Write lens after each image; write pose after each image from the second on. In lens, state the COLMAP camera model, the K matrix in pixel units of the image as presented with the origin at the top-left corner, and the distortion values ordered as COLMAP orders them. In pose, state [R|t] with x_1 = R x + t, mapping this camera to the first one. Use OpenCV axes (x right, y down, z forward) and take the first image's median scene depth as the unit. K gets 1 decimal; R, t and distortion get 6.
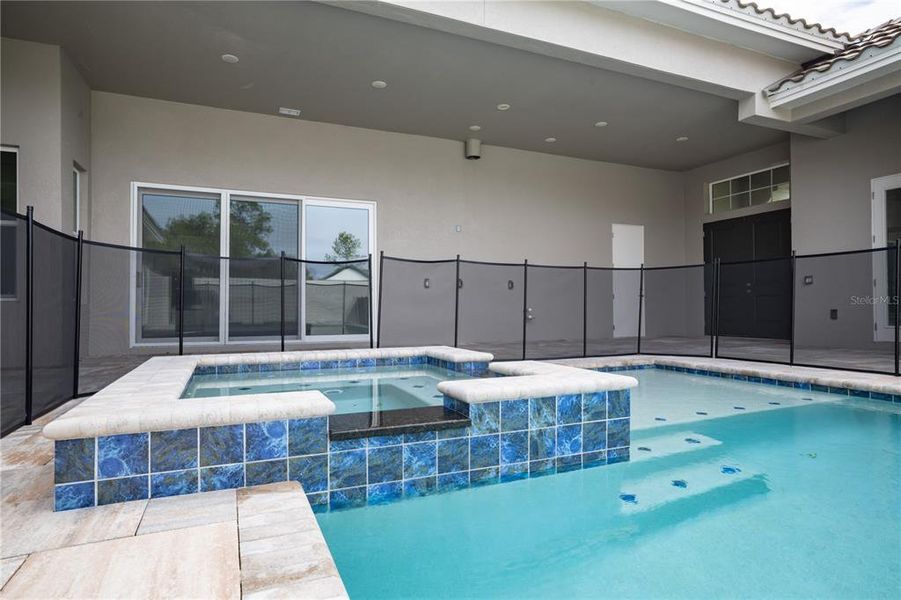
lens RADIAL K [[494.1, 0, 451.7], [0, 494.1, 310.7], [0, 0, 1]] dist [0.001537, 0.000086]
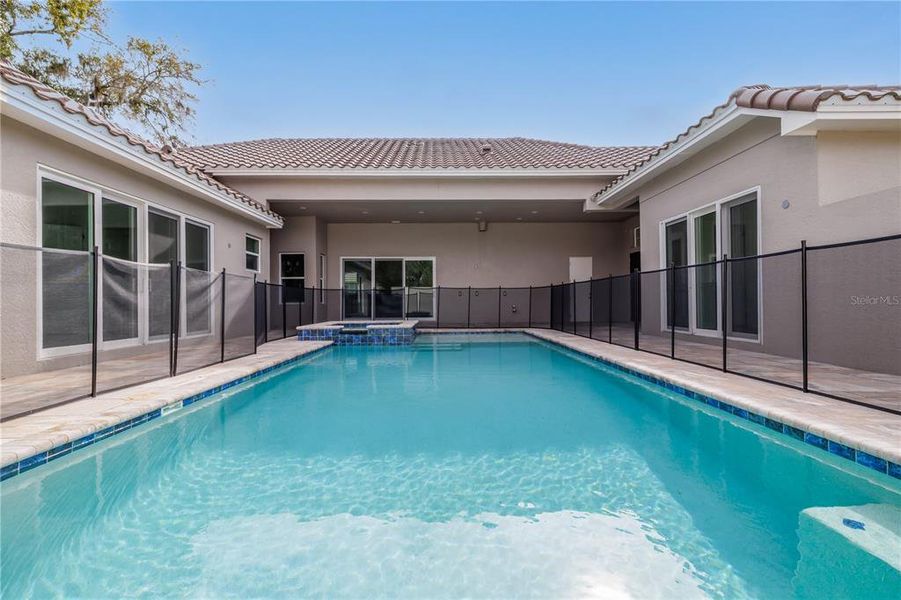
lens RADIAL K [[411.3, 0, 454.8], [0, 411.3, 303.0], [0, 0, 1]] dist [0.001212, -0.000347]
pose [[0.918729, -0.008685, -0.394793, 0.750014], [0.007486, 0.999962, -0.004577, -0.011220], [0.394818, 0.001250, 0.918759, -0.732756]]
